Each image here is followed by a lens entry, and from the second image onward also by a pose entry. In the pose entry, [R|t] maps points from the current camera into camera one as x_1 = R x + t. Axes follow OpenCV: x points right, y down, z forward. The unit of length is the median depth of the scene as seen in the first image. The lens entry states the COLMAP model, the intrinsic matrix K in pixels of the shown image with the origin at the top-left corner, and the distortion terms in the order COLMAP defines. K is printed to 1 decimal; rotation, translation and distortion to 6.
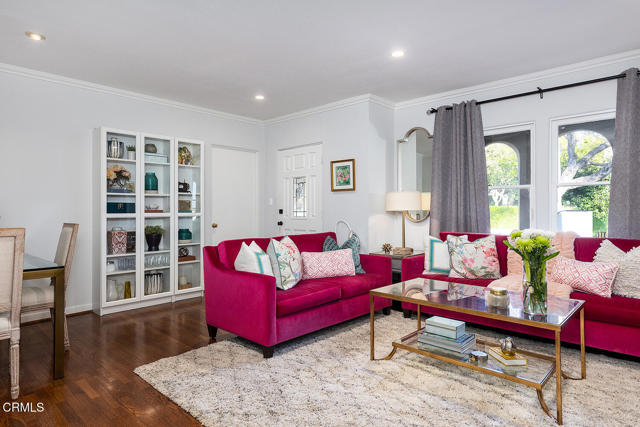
lens RADIAL K [[370.5, 0, 320.4], [0, 370.5, 210.6], [0, 0, 1]] dist [-0.003039, -0.000275]
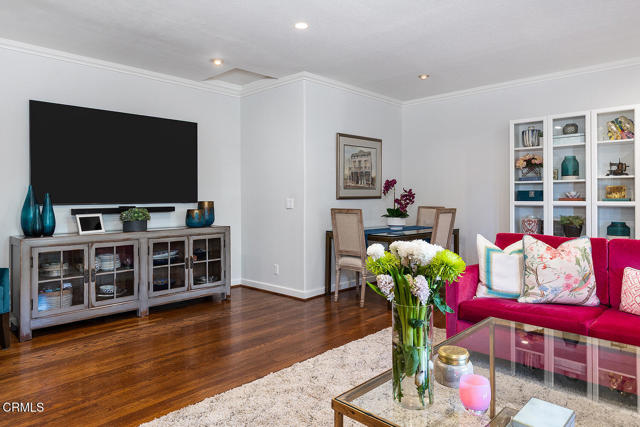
lens RADIAL K [[408.9, 0, 320.4], [0, 408.9, 195.9], [0, 0, 1]] dist [0.006107, -0.001785]
pose [[-0.017588, 0.000144, -0.999845, 0.576049], [0.002370, 0.999997, 0.000102, -0.007983], [0.999843, -0.002368, -0.017589, 0.441145]]
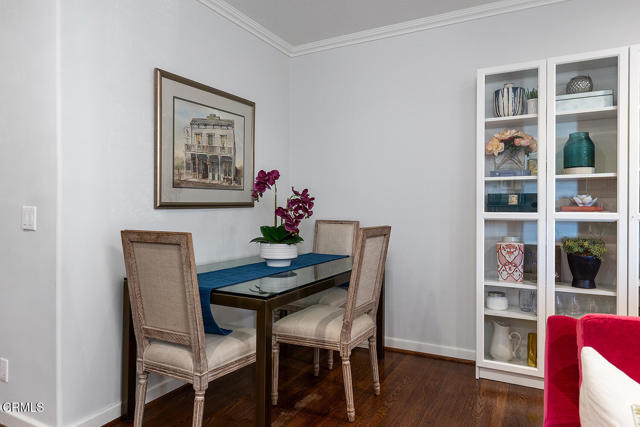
lens RADIAL K [[408.9, 0, 321.1], [0, 408.9, 207.7], [0, 0, 1]] dist [0.006107, -0.001785]
pose [[0.250936, 0.008667, -0.967965, -0.000956], [-0.001719, 0.999962, 0.008508, -0.004050], [0.968002, -0.000471, 0.250942, 0.547167]]
